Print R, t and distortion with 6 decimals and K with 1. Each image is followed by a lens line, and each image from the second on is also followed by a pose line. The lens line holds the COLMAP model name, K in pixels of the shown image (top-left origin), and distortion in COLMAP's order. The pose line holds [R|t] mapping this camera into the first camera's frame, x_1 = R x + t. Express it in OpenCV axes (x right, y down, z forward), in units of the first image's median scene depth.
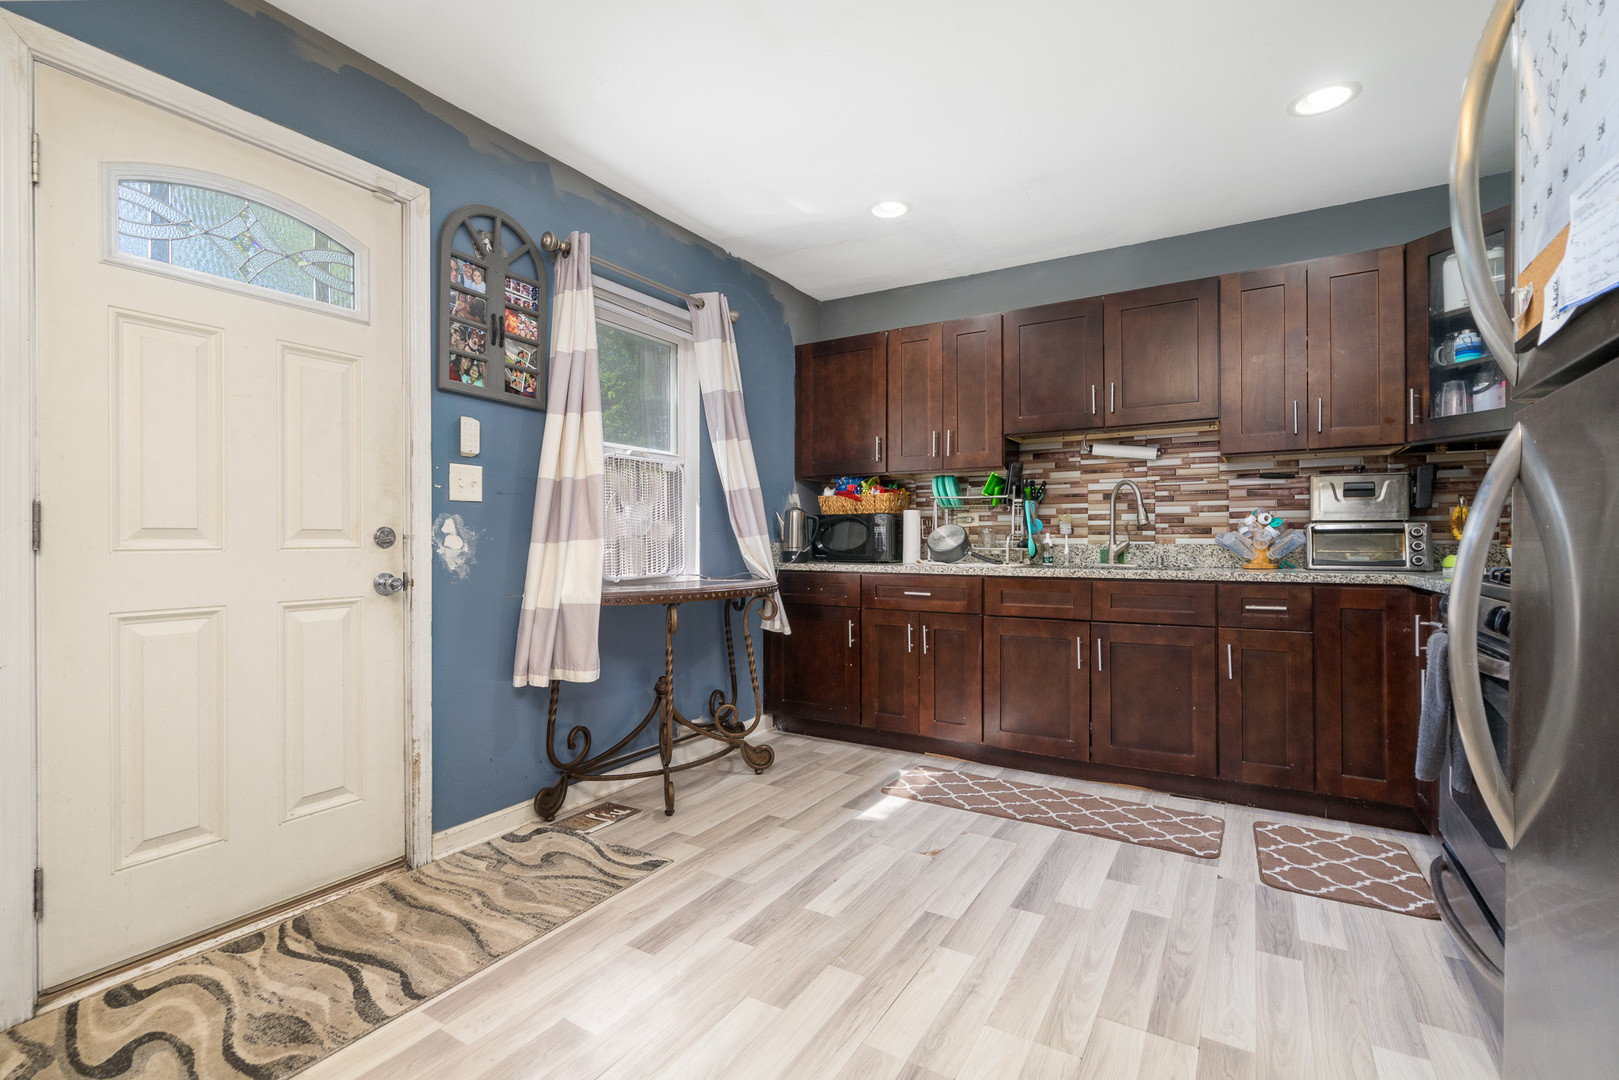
lens RADIAL K [[745.5, 0, 796.9], [0, 745.5, 539.0], [0, 0, 1]] dist [-0.001448, 0.000107]
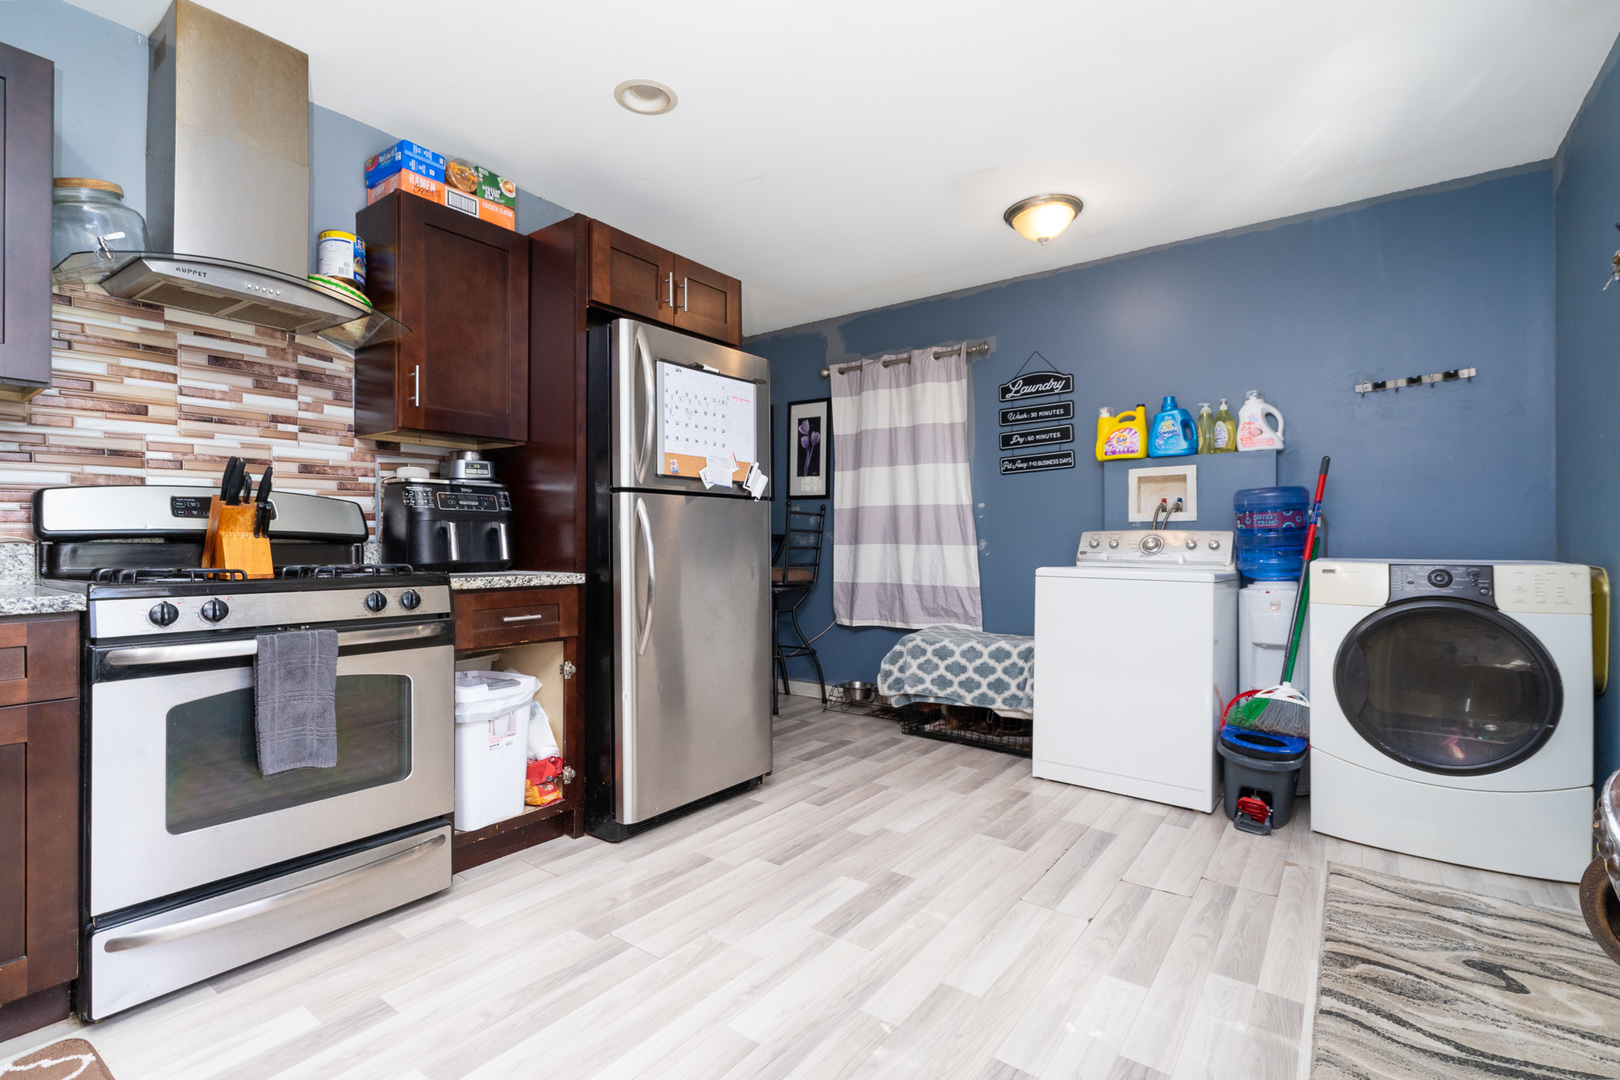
lens RADIAL K [[746.0, 0, 797.4], [0, 746.0, 539.0], [0, 0, 1]] dist [-0.001448, 0.000107]
pose [[-0.995390, 0.000370, 0.095911, 0.044777], [-0.000386, 0.999969, -0.007865, 0.004525], [-0.095911, -0.007866, -0.995359, 1.097682]]
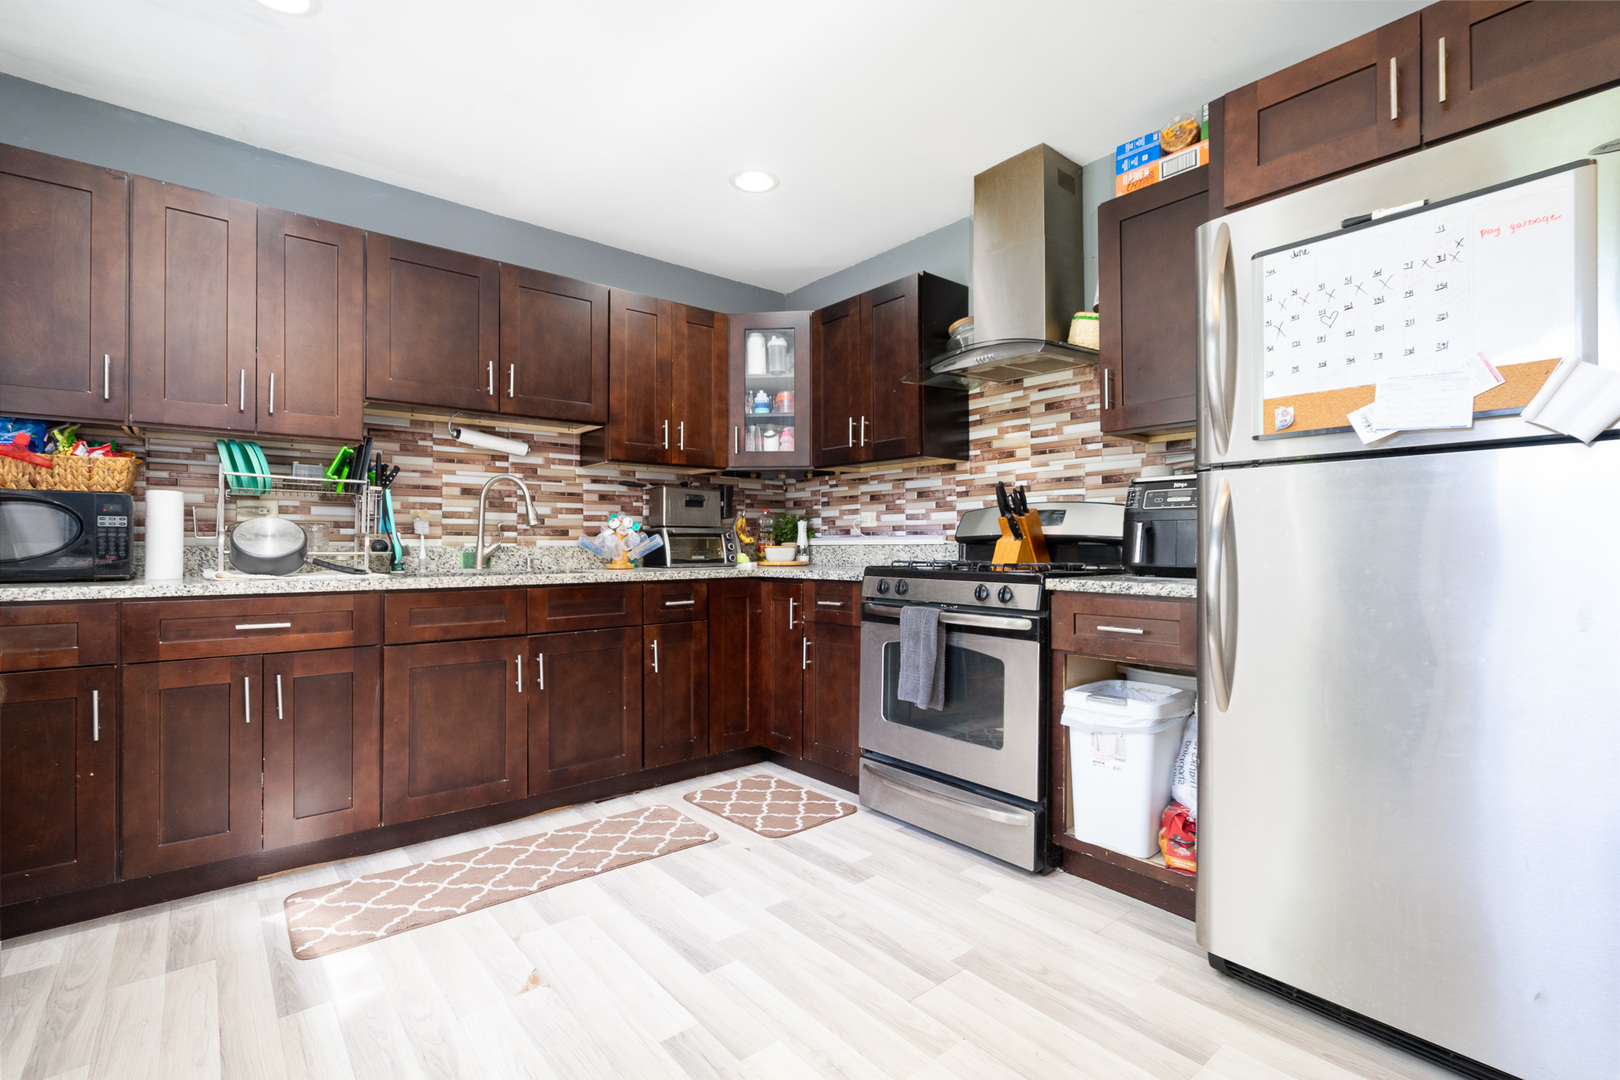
lens RADIAL K [[732.1, 0, 810.0], [0, 732.1, 540.0], [0, 0, 1]] dist [-0.000137, -0.000034]
pose [[0.316058, 0.005619, 0.948723, -0.314429], [-0.003048, 0.999983, -0.004907, 0.002830], [-0.948735, -0.001341, 0.316069, 0.420237]]
